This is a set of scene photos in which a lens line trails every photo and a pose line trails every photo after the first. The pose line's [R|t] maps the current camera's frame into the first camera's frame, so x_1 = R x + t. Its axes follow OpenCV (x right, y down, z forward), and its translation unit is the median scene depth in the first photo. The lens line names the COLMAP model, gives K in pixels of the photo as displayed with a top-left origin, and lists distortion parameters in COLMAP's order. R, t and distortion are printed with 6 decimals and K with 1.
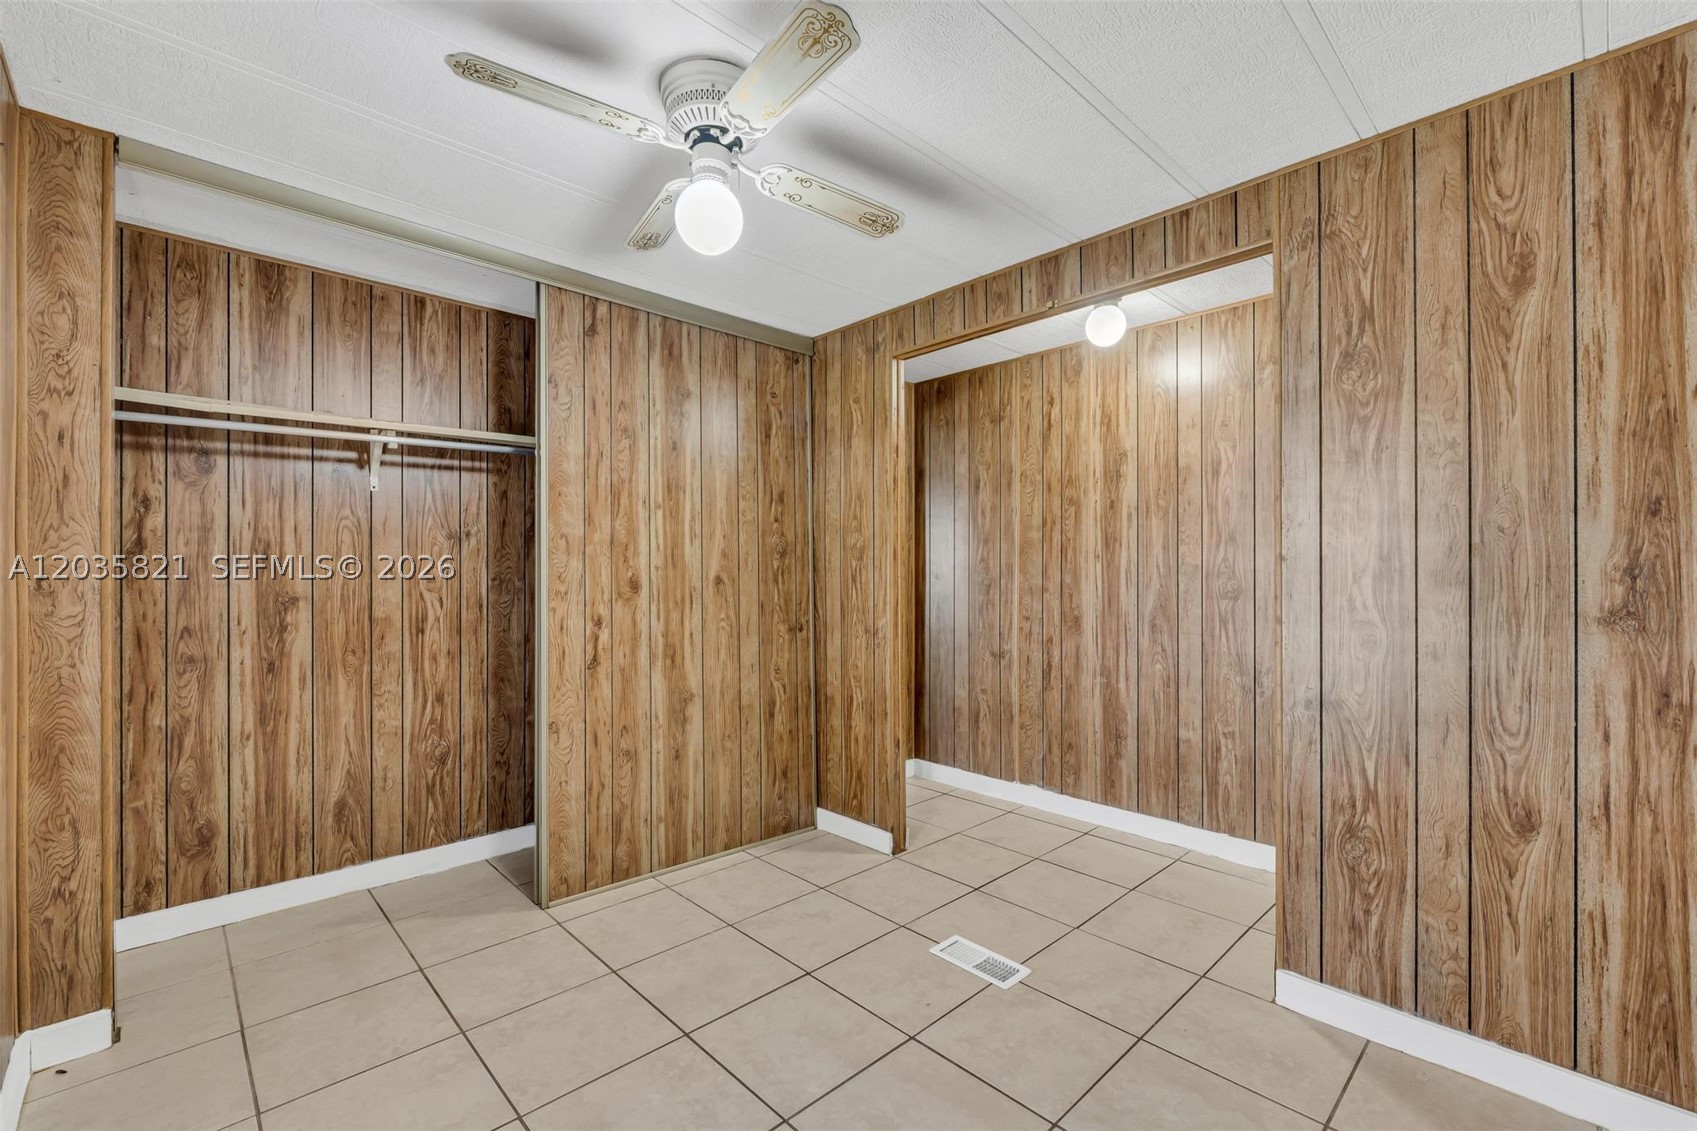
lens RADIAL K [[730.4, 0, 866.8], [0, 730.4, 568.1], [0, 0, 1]] dist [-0.001723, -0.000451]
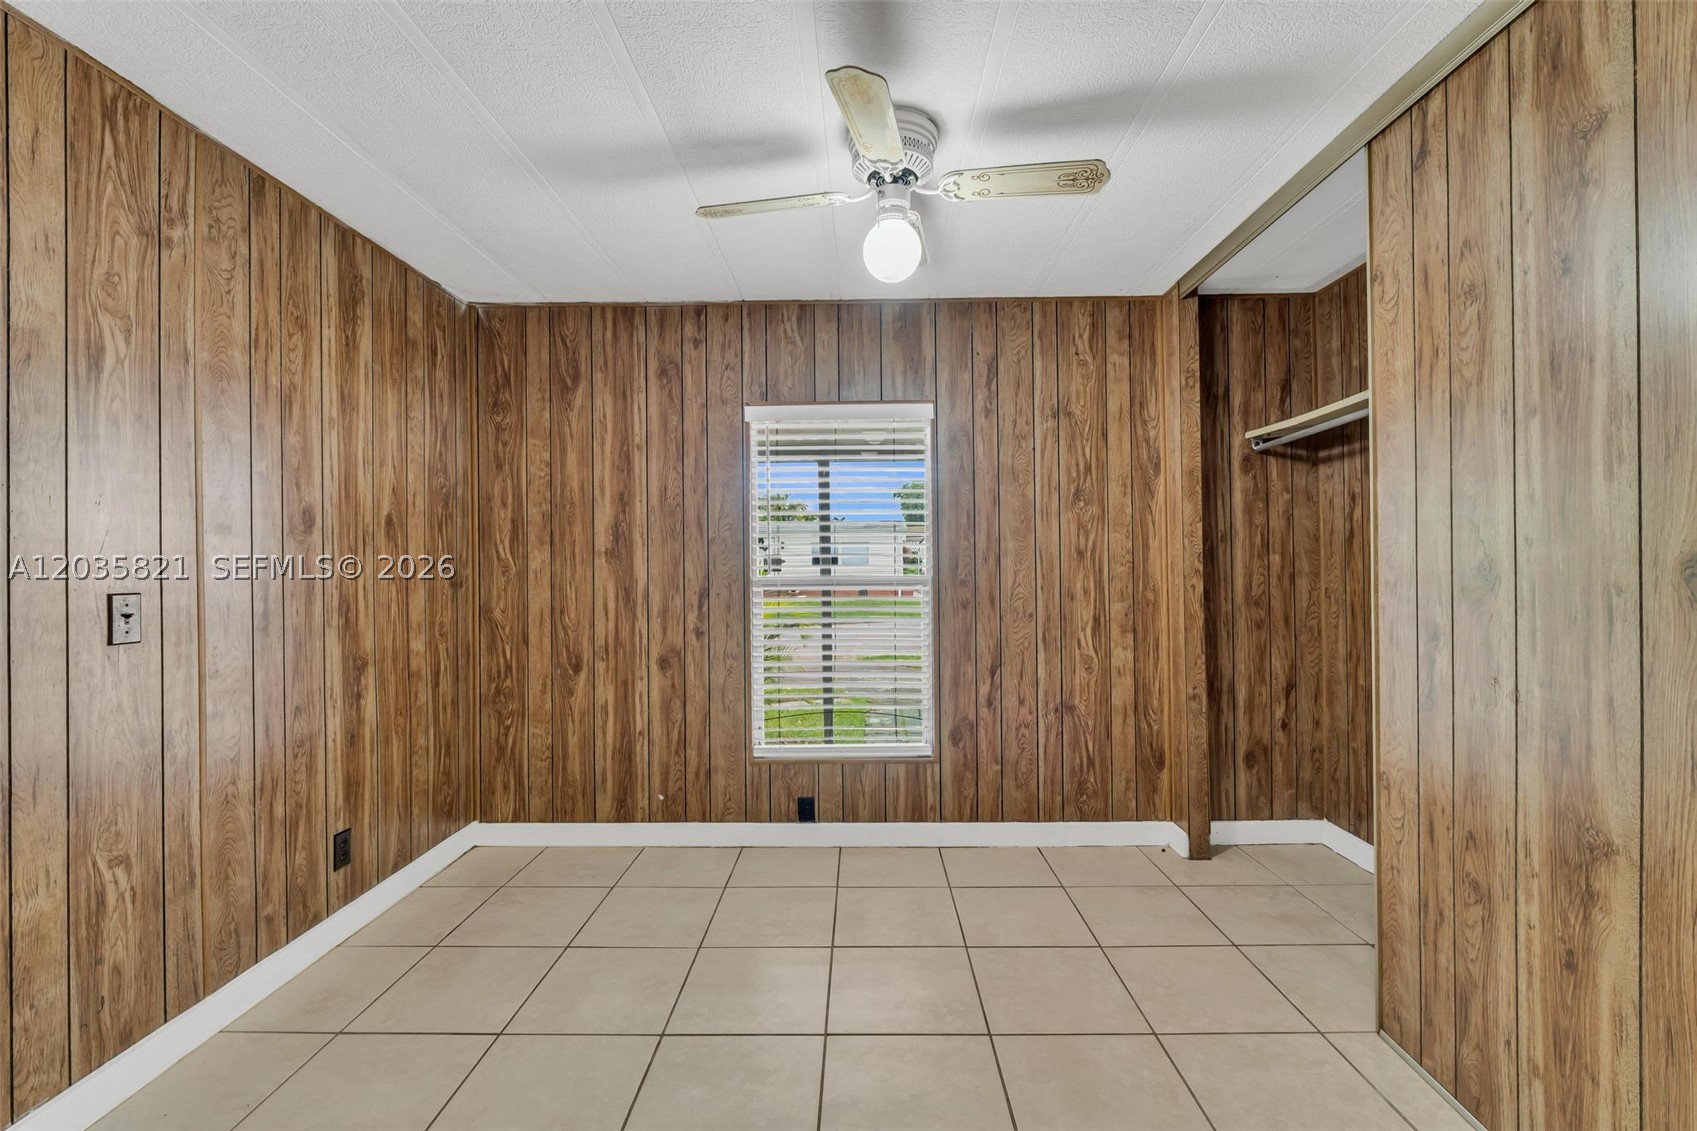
lens RADIAL K [[730.4, 0, 866.8], [0, 730.4, 568.1], [0, 0, 1]] dist [-0.001723, -0.000451]
pose [[-0.703236, 0.009250, -0.710896, 0.371931], [0.010622, 0.999940, 0.002503, 0.011534], [0.710877, -0.005791, -0.703293, 1.063382]]
